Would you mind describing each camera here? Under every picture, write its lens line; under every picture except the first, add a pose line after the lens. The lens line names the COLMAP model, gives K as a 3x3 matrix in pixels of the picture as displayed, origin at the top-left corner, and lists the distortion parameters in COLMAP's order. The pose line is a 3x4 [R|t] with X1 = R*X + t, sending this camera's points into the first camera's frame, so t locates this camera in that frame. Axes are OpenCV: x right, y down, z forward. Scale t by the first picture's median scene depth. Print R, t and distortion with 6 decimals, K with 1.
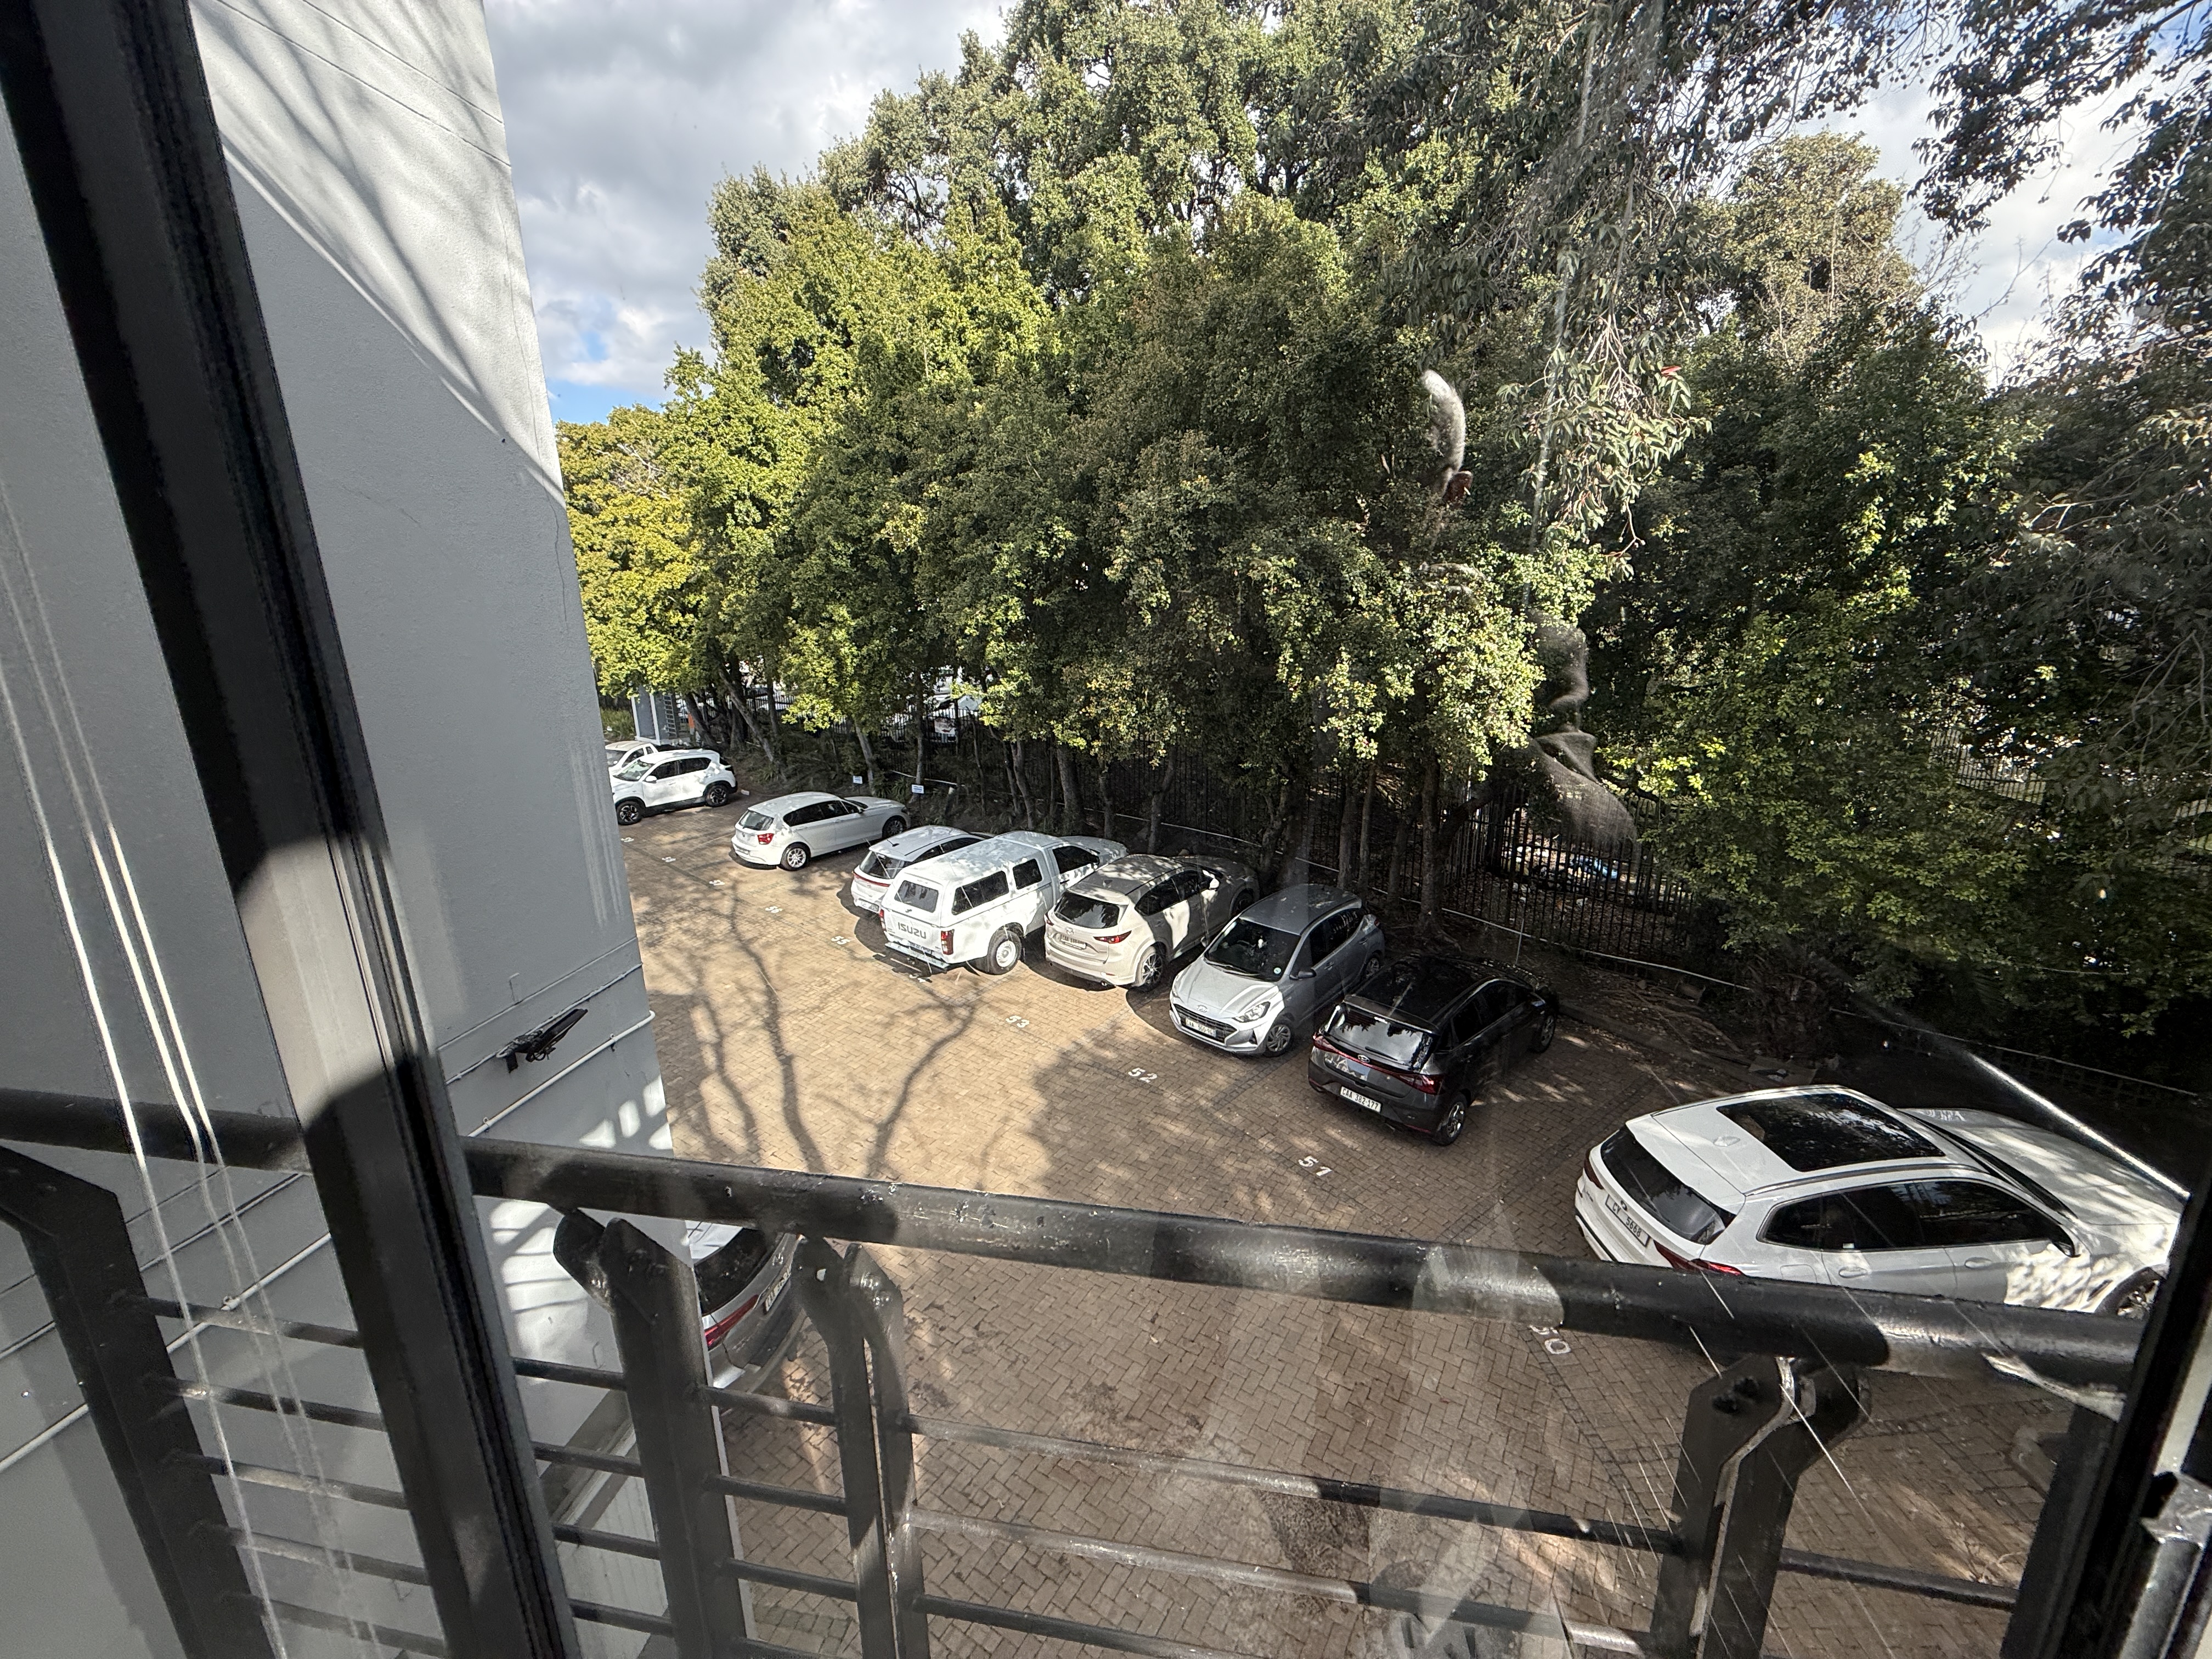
lens RADIAL K [[868.9, 0, 1105.0], [0, 868.9, 826.5], [0, 0, 1]] dist [-0.006621, 0.000454]
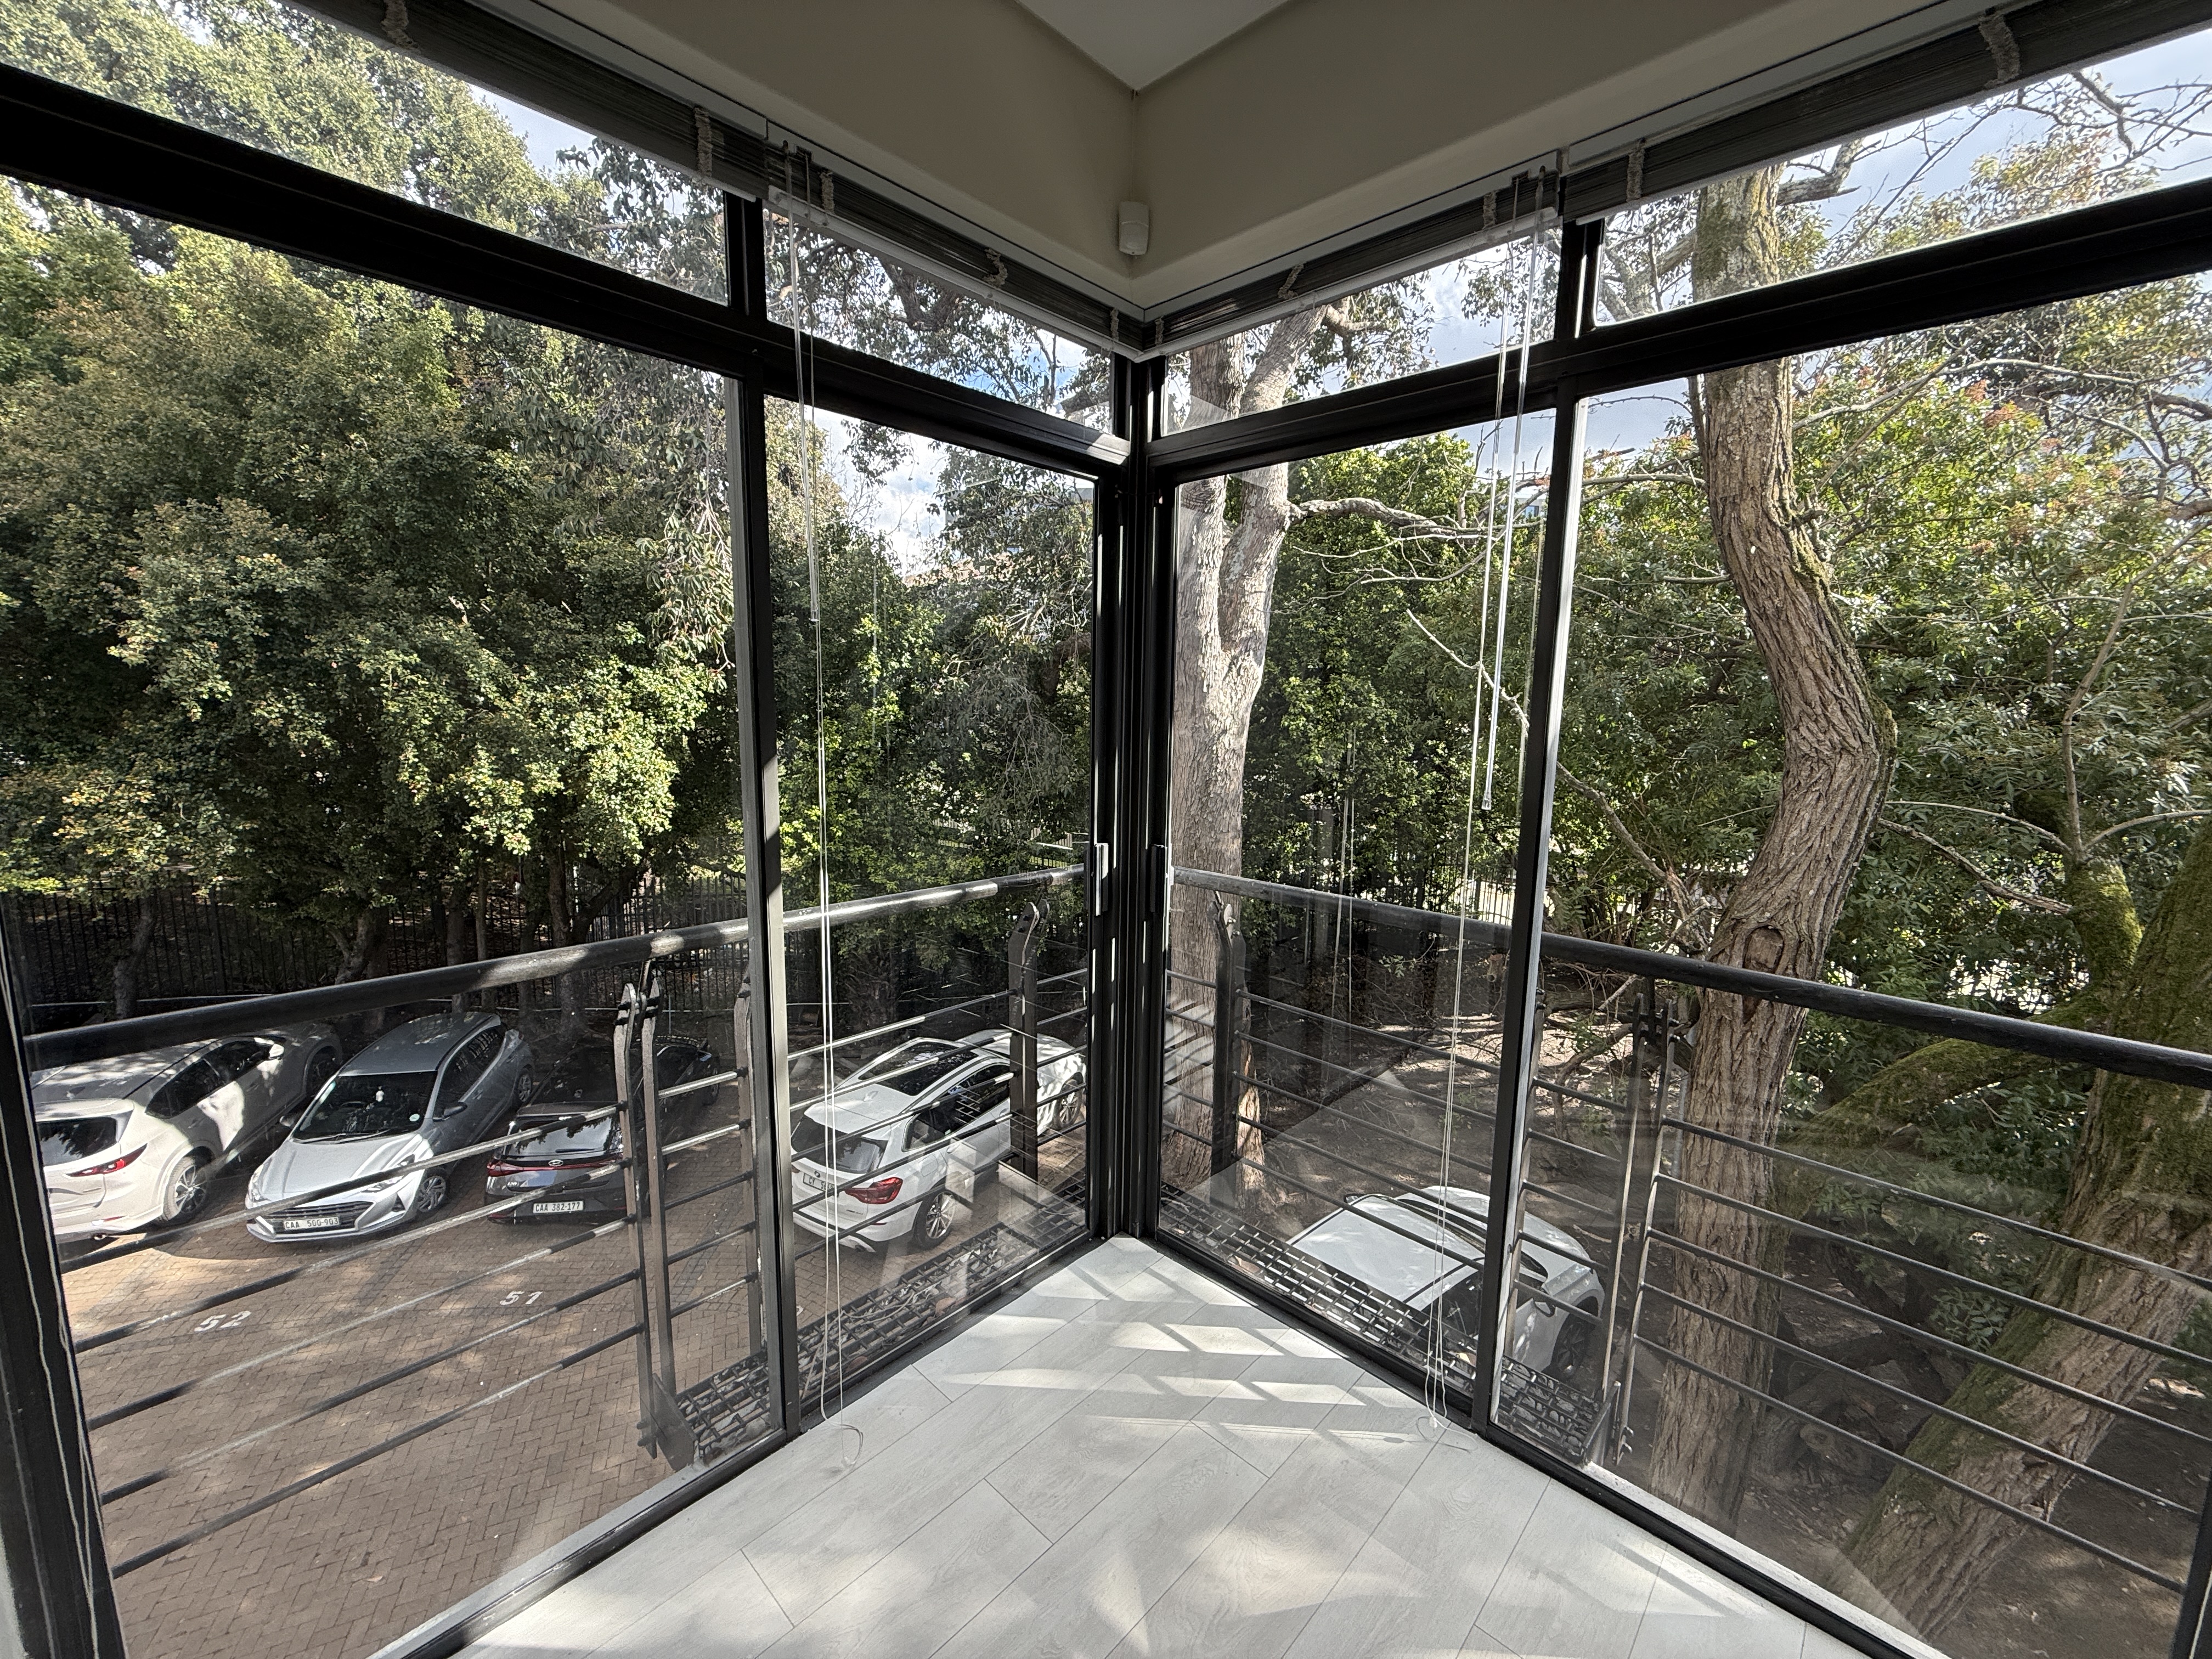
lens RADIAL K [[883.2, 0, 1100.2], [0, 883.2, 830.1], [0, 0, 1]] dist [0.000249, -0.000884]
pose [[0.540925, -0.083513, 0.836915, -0.191515], [0.185701, 0.982360, -0.021998, 0.041375], [-0.820315, 0.167315, 0.546891, -0.117004]]
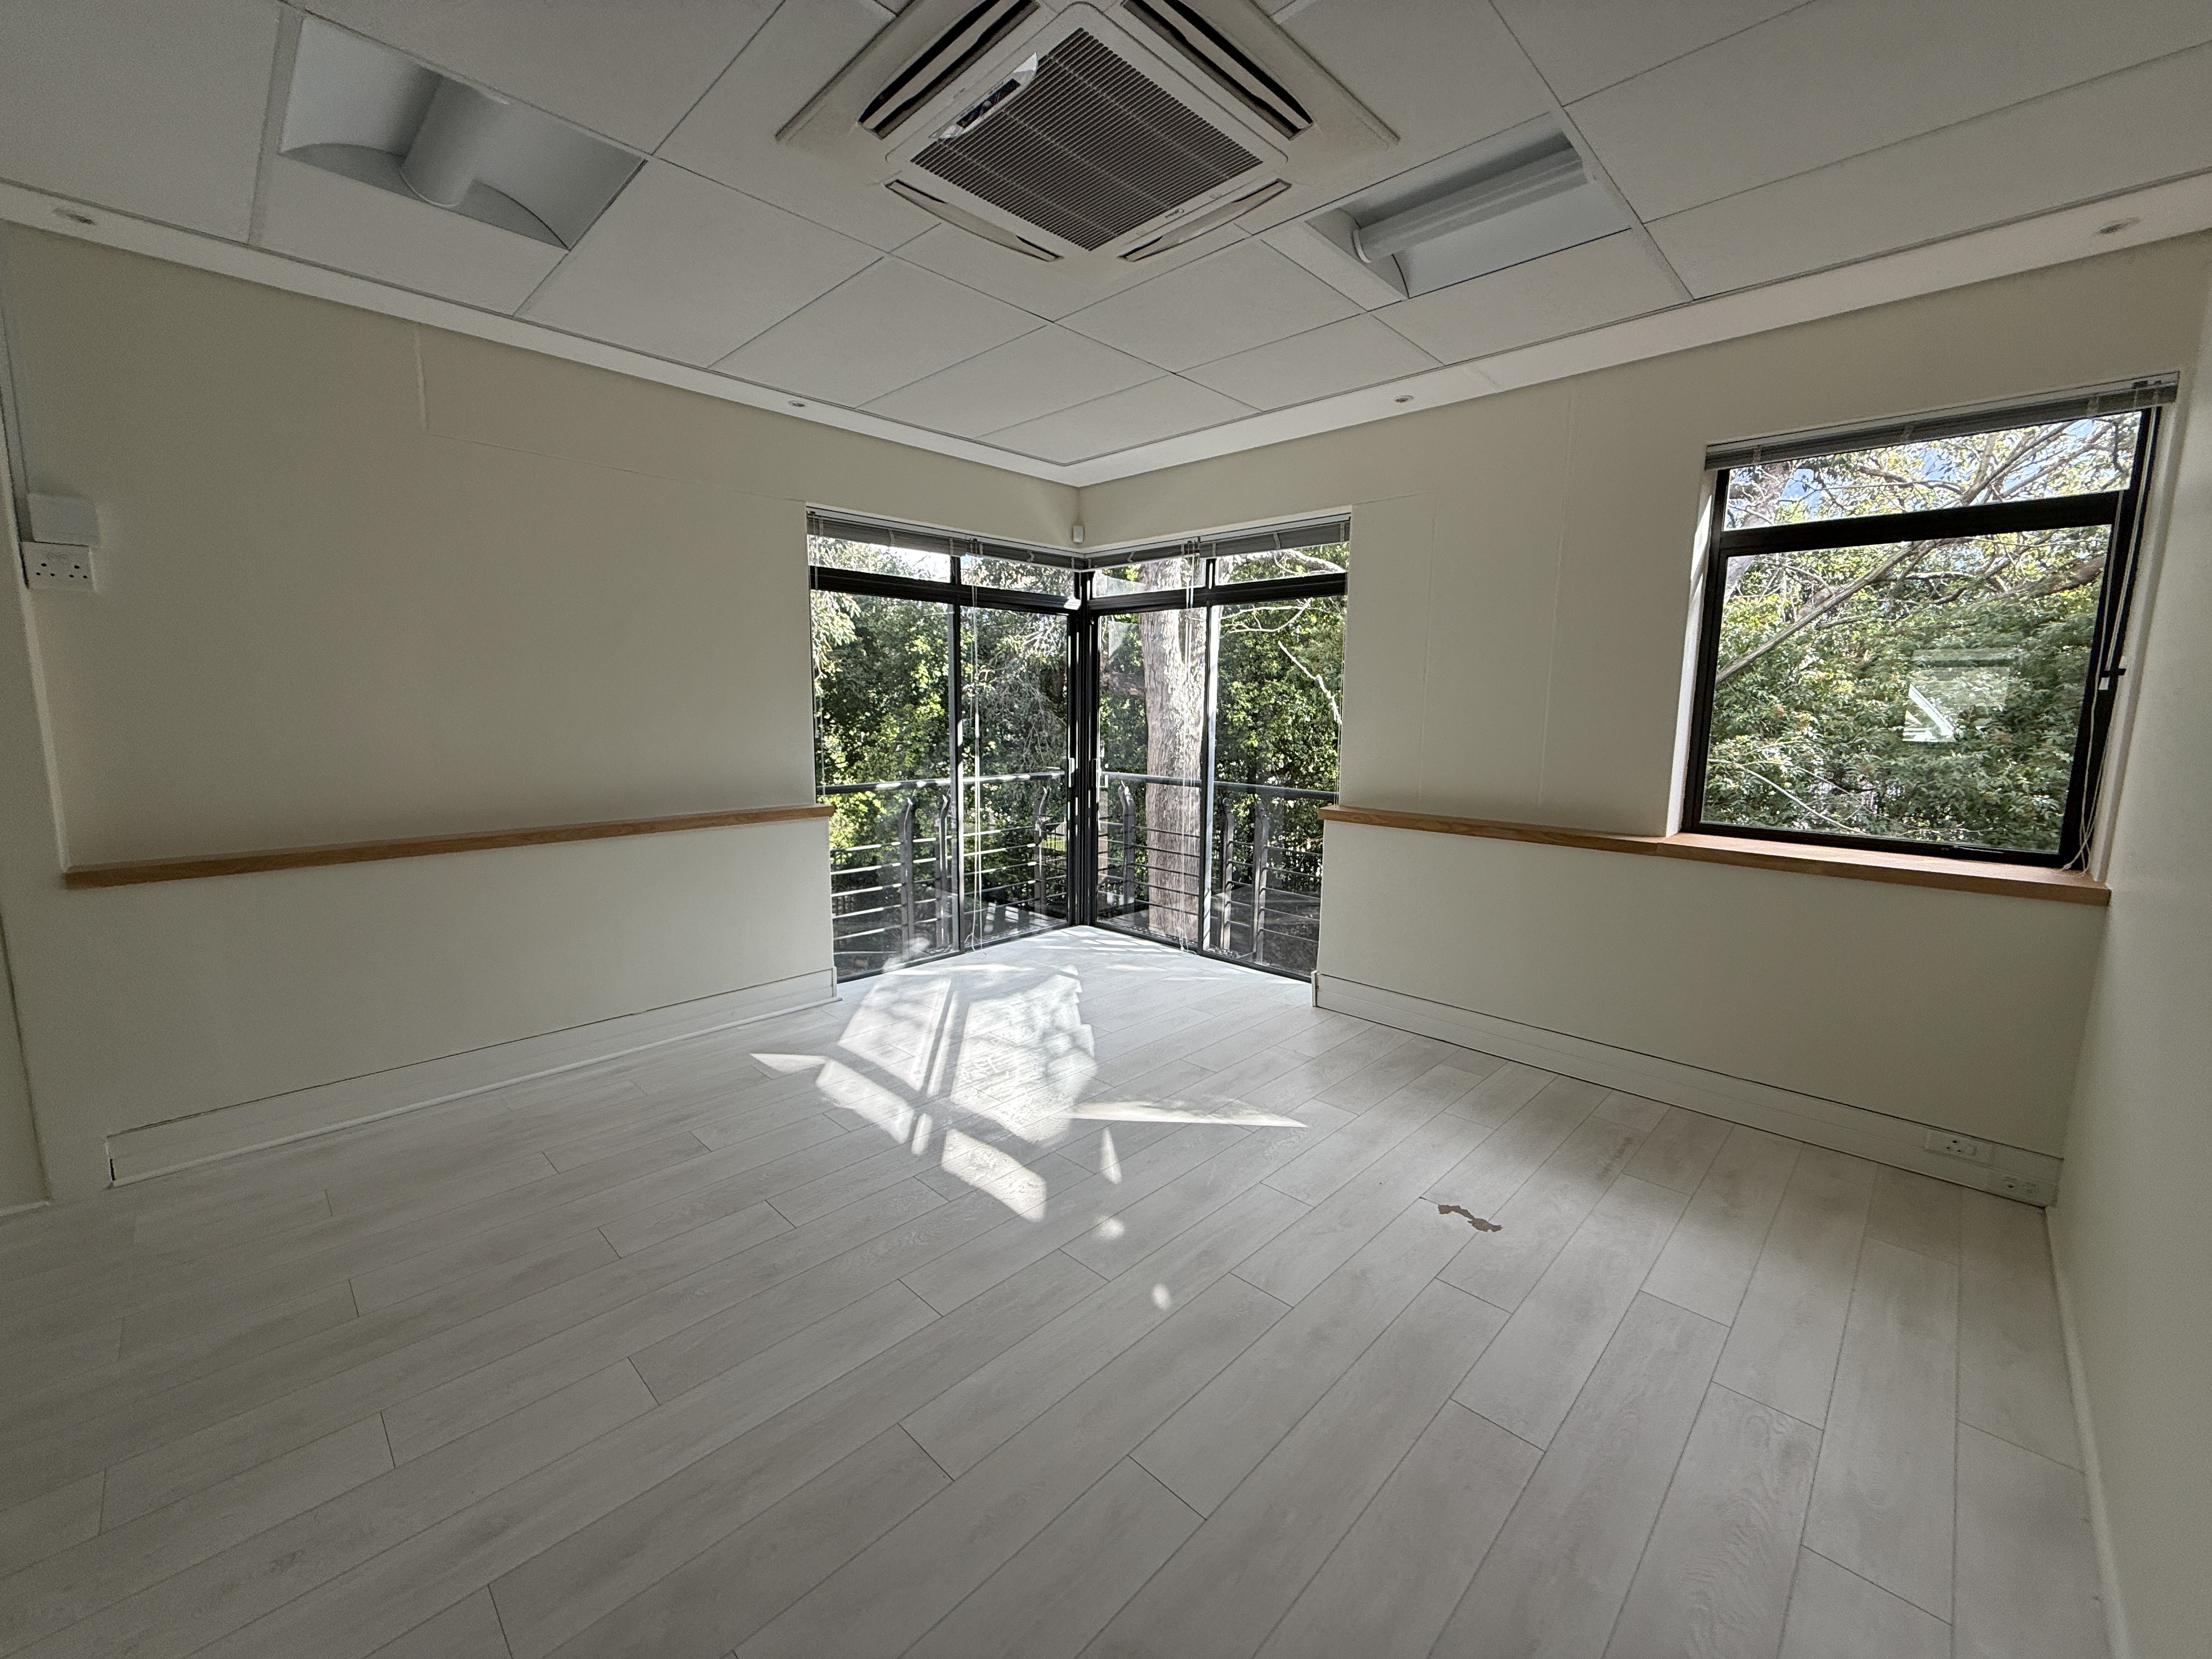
lens RADIAL K [[883.2, 0, 1100.2], [0, 883.2, 830.1], [0, 0, 1]] dist [0.000249, -0.000884]
pose [[0.551372, -0.086519, 0.829761, -0.508223], [0.189174, 0.981666, -0.023348, 0.111142], [-0.812528, 0.169843, 0.557631, -0.346775]]
